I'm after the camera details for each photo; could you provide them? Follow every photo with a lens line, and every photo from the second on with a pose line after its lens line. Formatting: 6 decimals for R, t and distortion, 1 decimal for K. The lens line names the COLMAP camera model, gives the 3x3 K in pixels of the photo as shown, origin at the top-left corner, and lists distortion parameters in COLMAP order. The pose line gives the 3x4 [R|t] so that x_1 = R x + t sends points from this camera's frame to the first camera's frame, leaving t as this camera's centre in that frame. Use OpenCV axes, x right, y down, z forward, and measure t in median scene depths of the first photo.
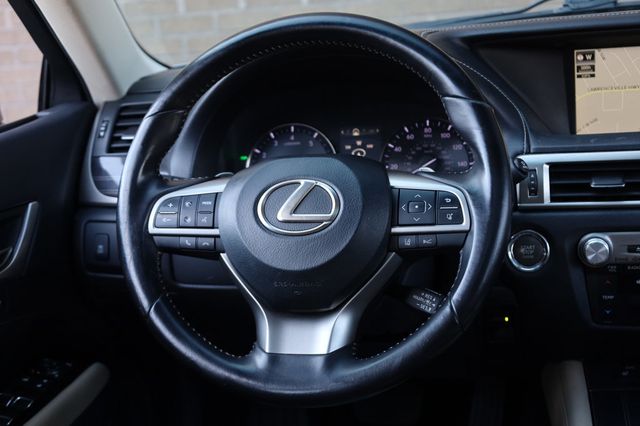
lens RADIAL K [[954.4, 0, 320.0], [0, 954.4, 213.0], [0, 0, 1]] dist [-0.020628, -0.035502]
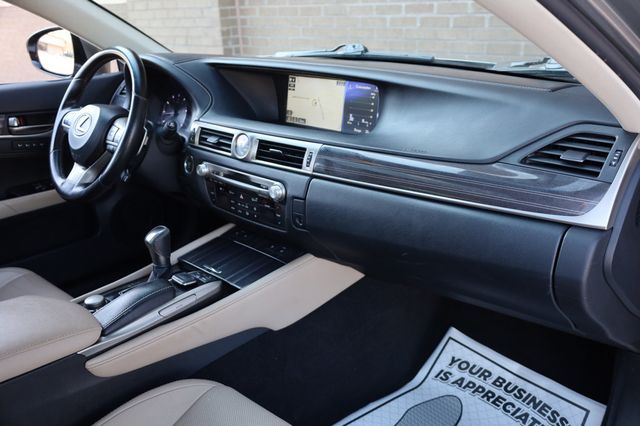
lens RADIAL K [[577.6, 0, 320.0], [0, 577.6, 213.0], [0, 0, 1]] dist [-0.002837, 0.000883]
pose [[0.849457, 0.238887, -0.470485, 1.206180], [-0.175603, 0.968808, 0.174858, -0.147857], [0.497581, -0.065916, 0.864909, -0.014296]]
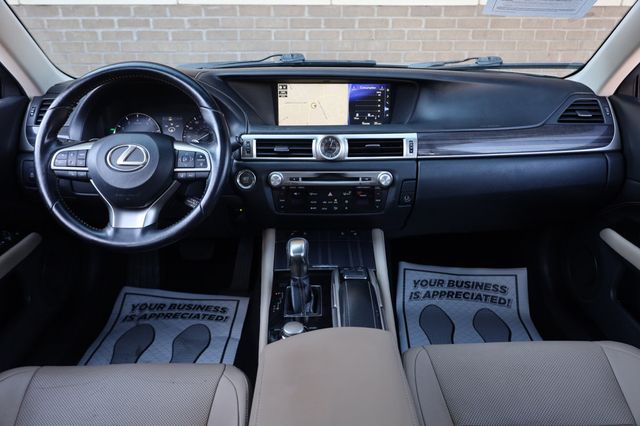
lens RADIAL K [[487.5, 0, 320.0], [0, 487.5, 213.0], [0, 0, 1]] dist [-0.003881, 0.001142]
pose [[0.969782, -0.004936, 0.243924, 0.117018], [-0.025912, 0.992057, 0.123095, -0.027102], [-0.242594, -0.125695, 0.961951, -0.132257]]
